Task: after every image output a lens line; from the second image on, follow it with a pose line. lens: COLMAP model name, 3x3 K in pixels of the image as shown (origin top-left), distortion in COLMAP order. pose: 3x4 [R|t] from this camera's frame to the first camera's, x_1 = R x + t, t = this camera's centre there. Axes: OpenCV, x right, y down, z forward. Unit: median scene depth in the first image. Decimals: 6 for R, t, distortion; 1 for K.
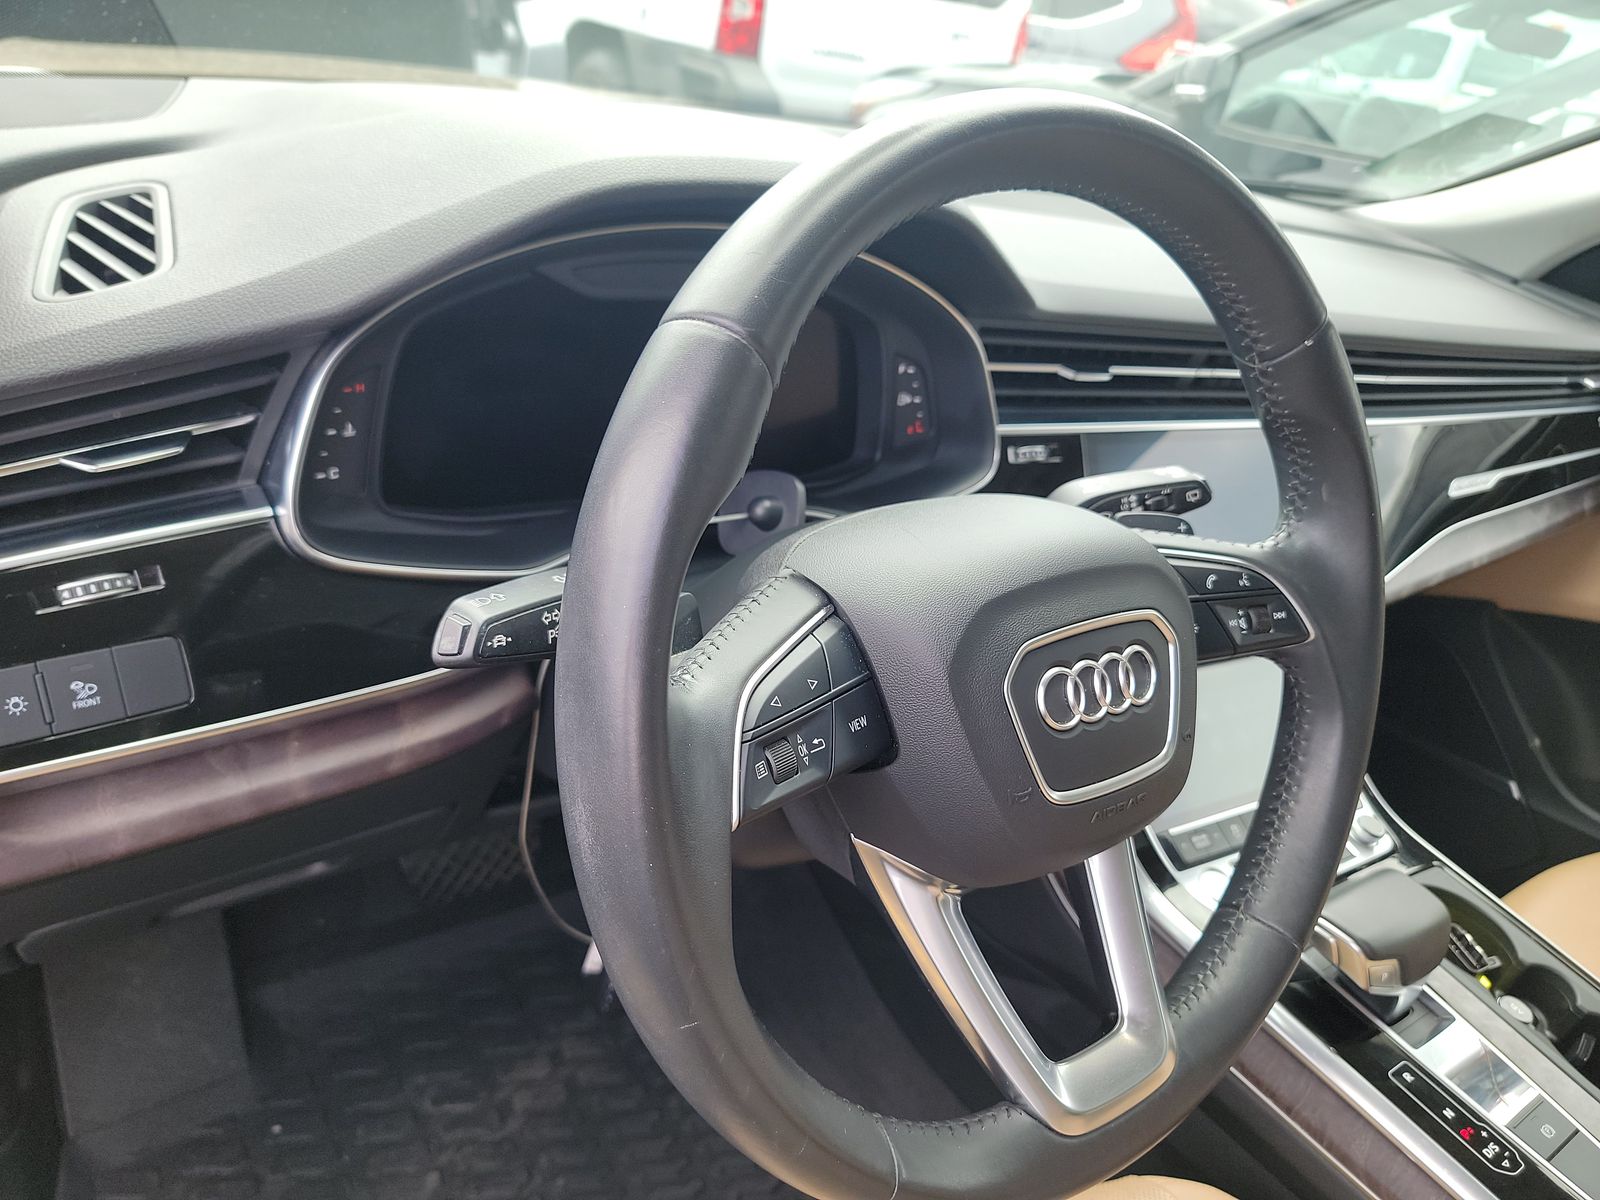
lens RADIAL K [[1147.9, 0, 800.0], [0, 1147.9, 600.0], [0, 0, 1]] dist [0.079447, -0.076854]
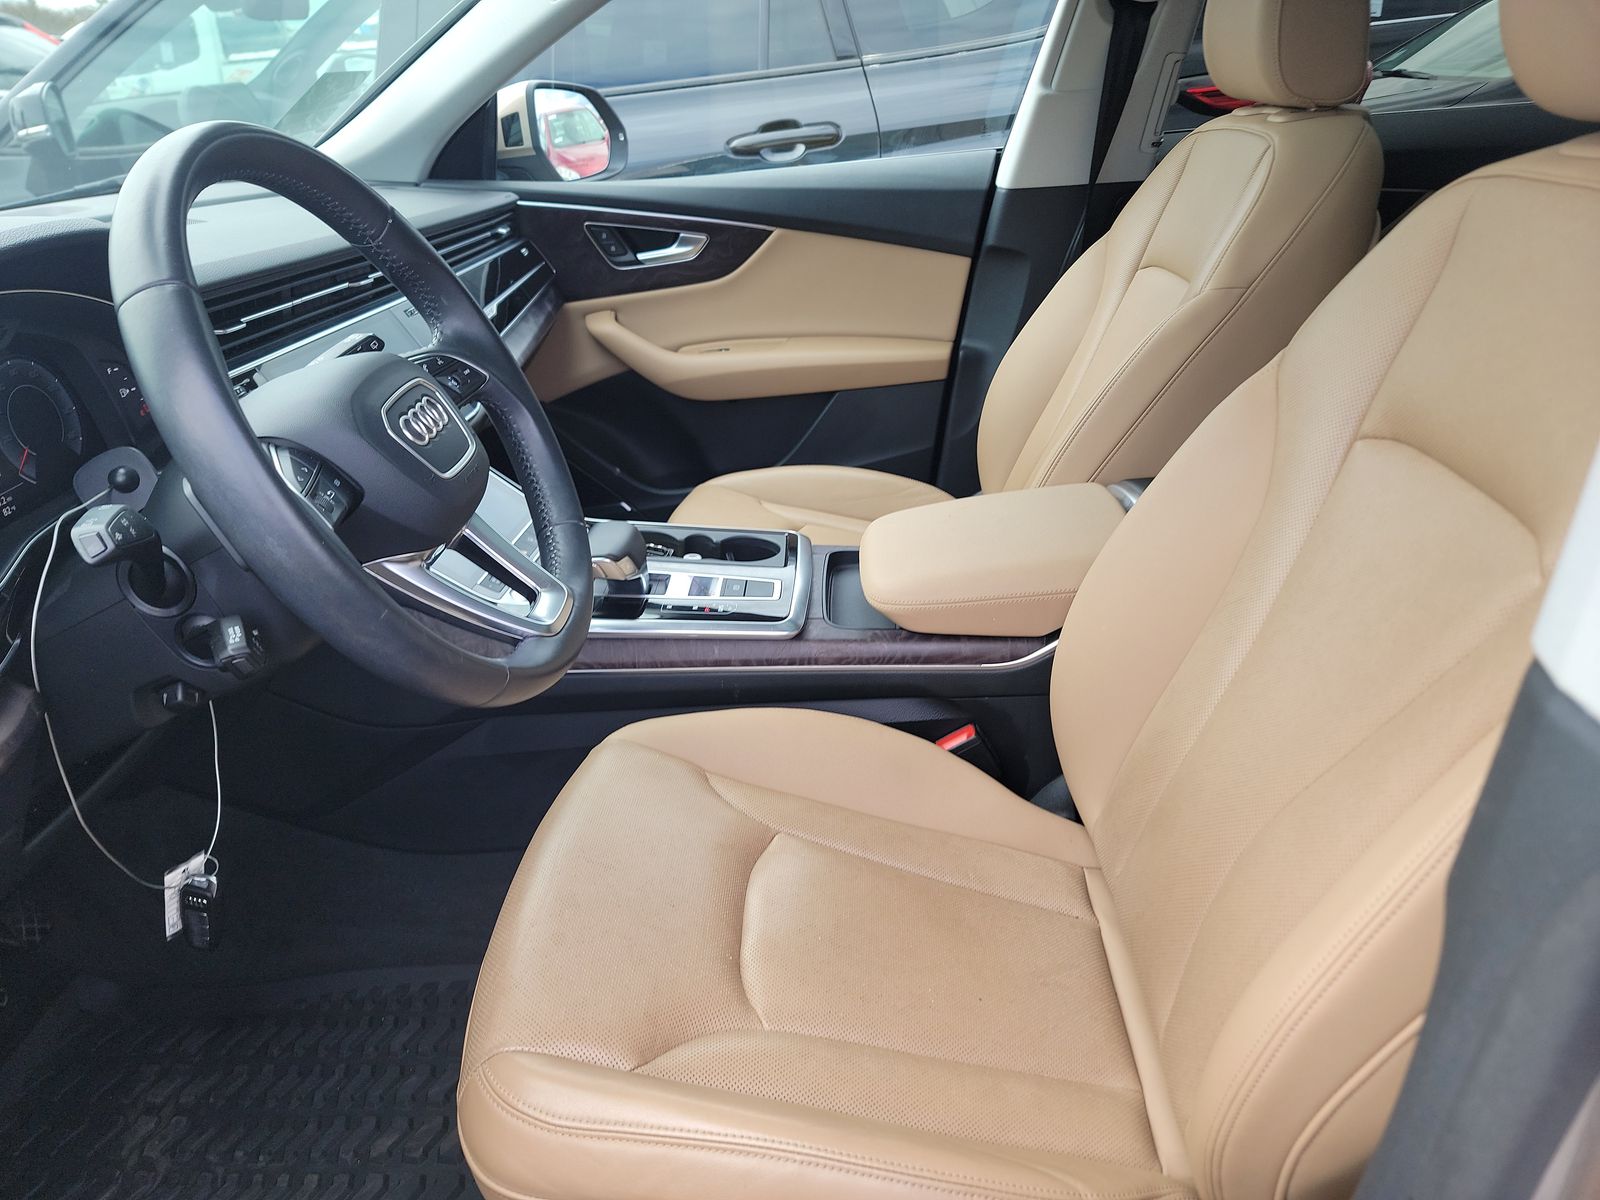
lens RADIAL K [[1147.9, 0, 800.0], [0, 1147.9, 600.0], [0, 0, 1]] dist [0.079447, -0.076854]
pose [[0.589832, -0.534181, 0.605598, -0.368472], [0.527091, 0.822830, 0.212427, 0.131923], [-0.611779, 0.193909, 0.766894, -0.399375]]
